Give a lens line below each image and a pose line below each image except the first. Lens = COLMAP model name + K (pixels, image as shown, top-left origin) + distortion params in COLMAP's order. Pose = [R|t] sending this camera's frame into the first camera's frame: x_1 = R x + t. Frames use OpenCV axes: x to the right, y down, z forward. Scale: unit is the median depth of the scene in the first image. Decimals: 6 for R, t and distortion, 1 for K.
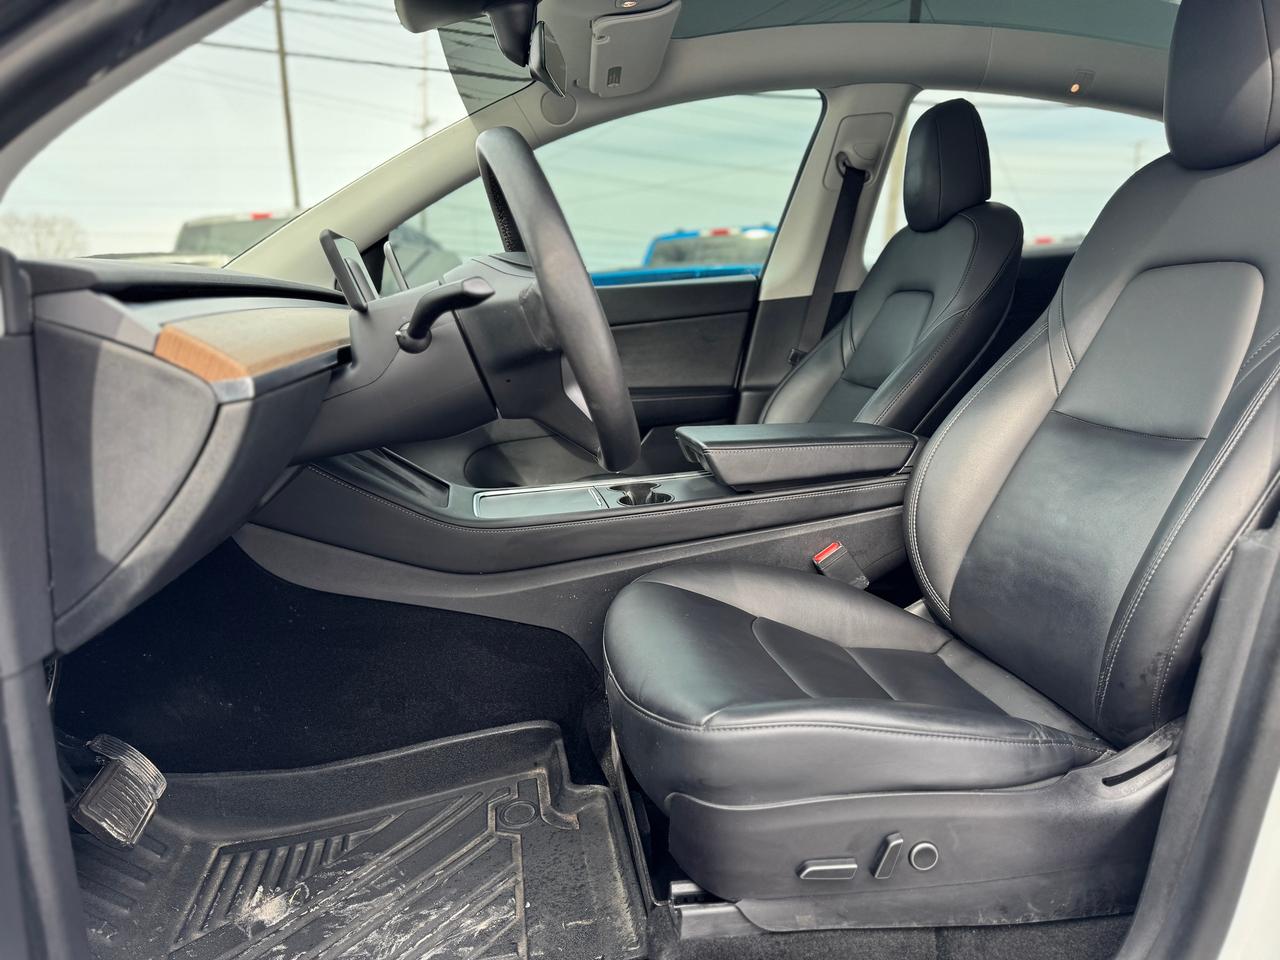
lens RADIAL K [[907.5, 0, 644.1], [0, 907.5, 478.4], [0, 0, 1]] dist [0.004705, -0.004433]
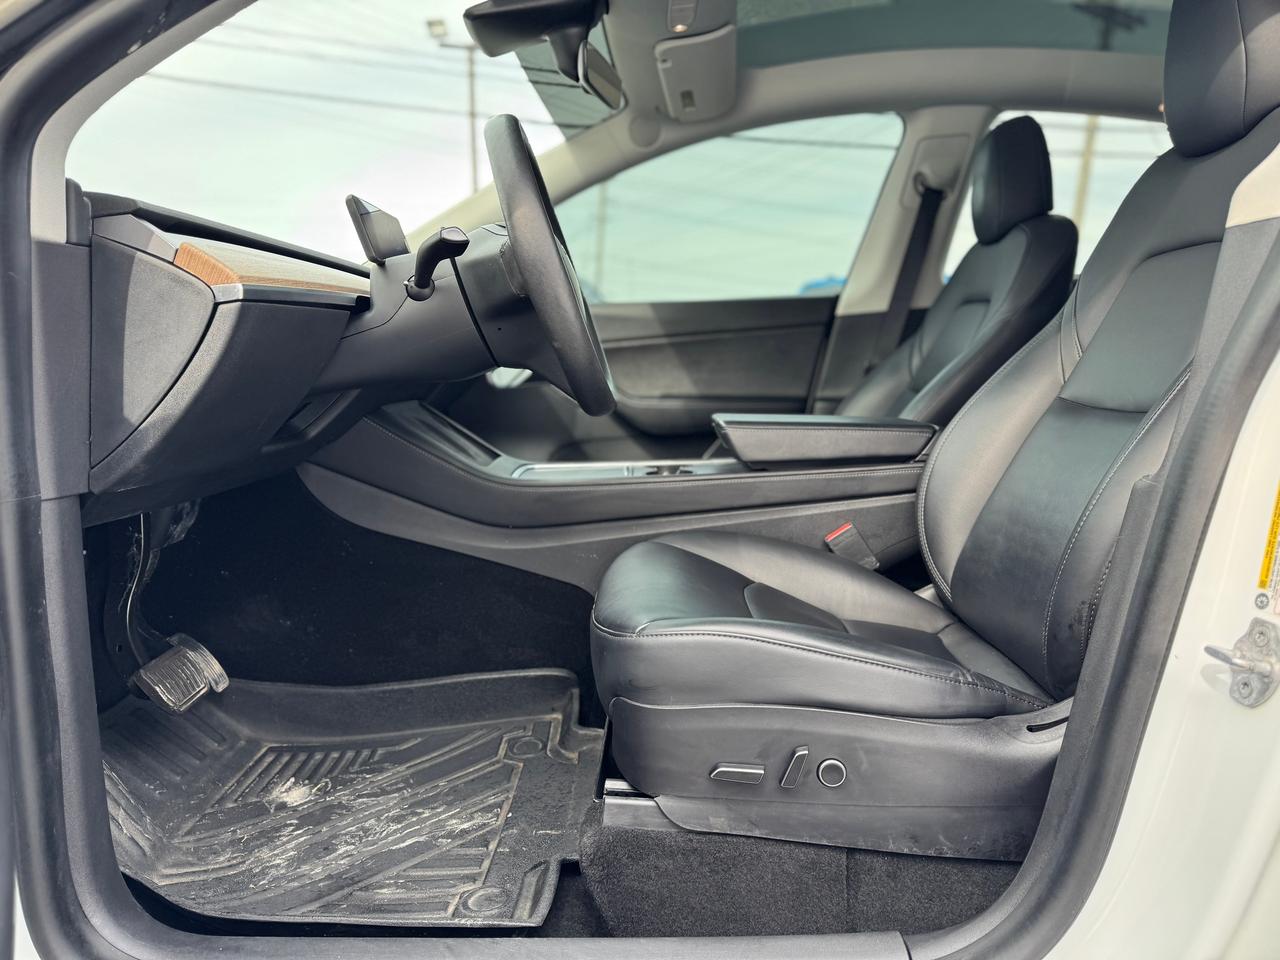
lens RADIAL K [[903.6, 0, 648.7], [0, 903.6, 472.3], [0, 0, 1]] dist [0.035617, -0.044696]
pose [[0.984010, 0.048722, -0.171321, 0.205881], [-0.059418, 0.996555, -0.057865, 0.109856], [0.167911, 0.067119, 0.983515, -0.081211]]
